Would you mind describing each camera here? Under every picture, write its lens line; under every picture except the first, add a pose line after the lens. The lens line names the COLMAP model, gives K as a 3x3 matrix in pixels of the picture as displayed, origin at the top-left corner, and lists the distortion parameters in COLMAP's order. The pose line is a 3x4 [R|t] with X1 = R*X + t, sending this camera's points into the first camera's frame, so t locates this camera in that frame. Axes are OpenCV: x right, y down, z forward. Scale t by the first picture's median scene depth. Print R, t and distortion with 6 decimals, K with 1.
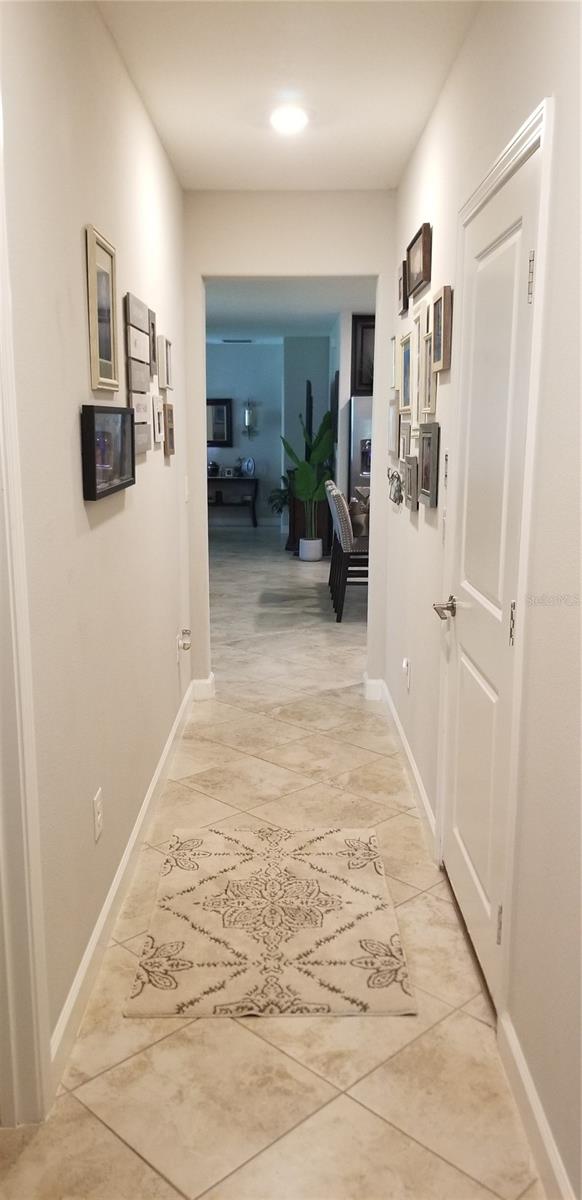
lens RADIAL K [[918.2, 0, 294.4], [0, 918.2, 613.4], [0, 0, 1]] dist [0.090940, -0.182237]
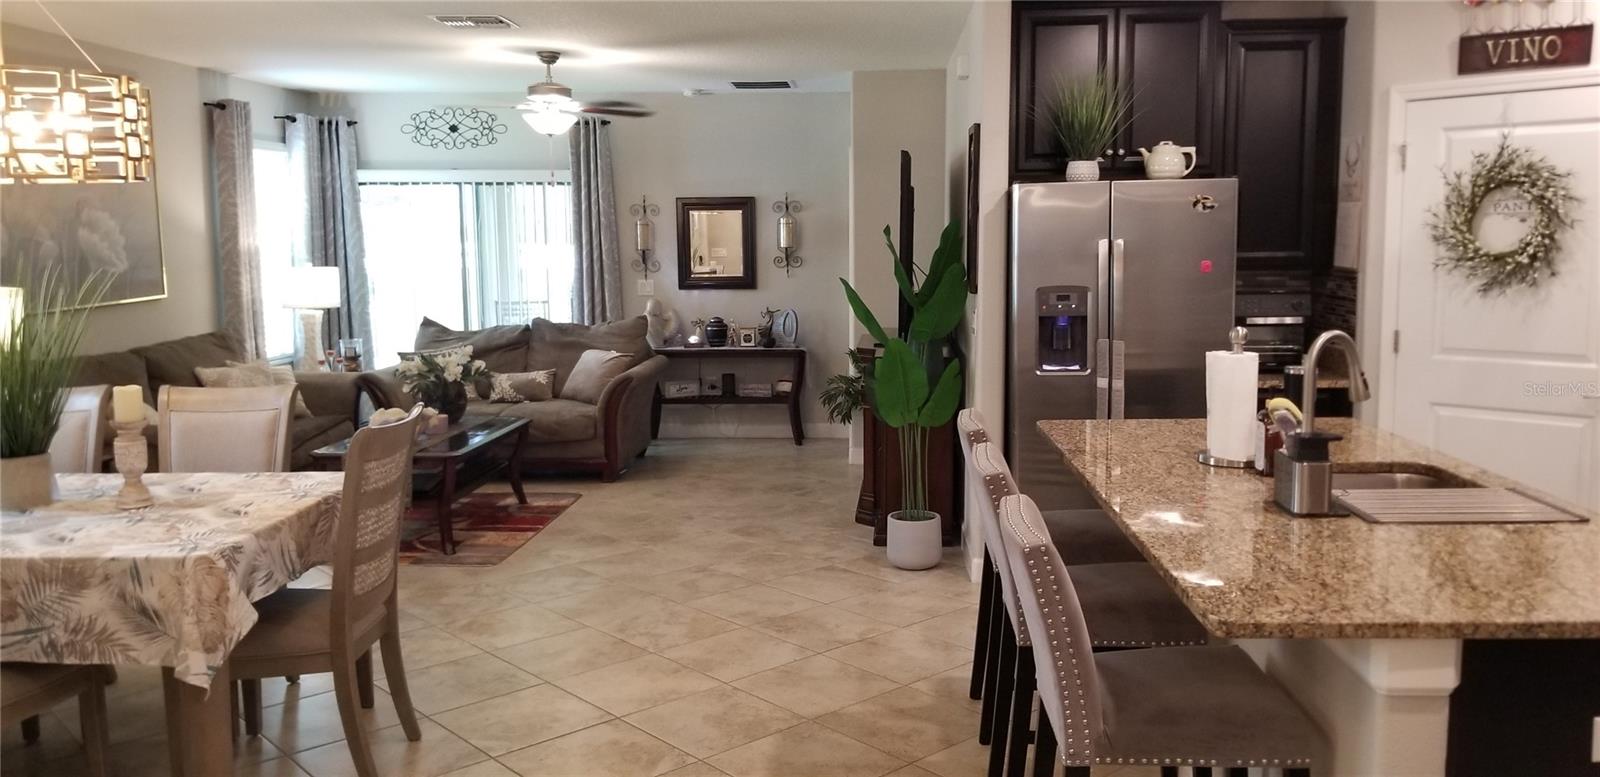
lens RADIAL K [[1224.3, 0, 828.0], [0, 1224.3, 404.2], [0, 0, 1]] dist [0.090940, -0.182237]
pose [[0.999144, -0.007445, -0.040691, 0.001655], [0.004828, 0.997935, -0.064045, -0.090451], [0.041084, 0.063794, 0.997117, 0.402265]]
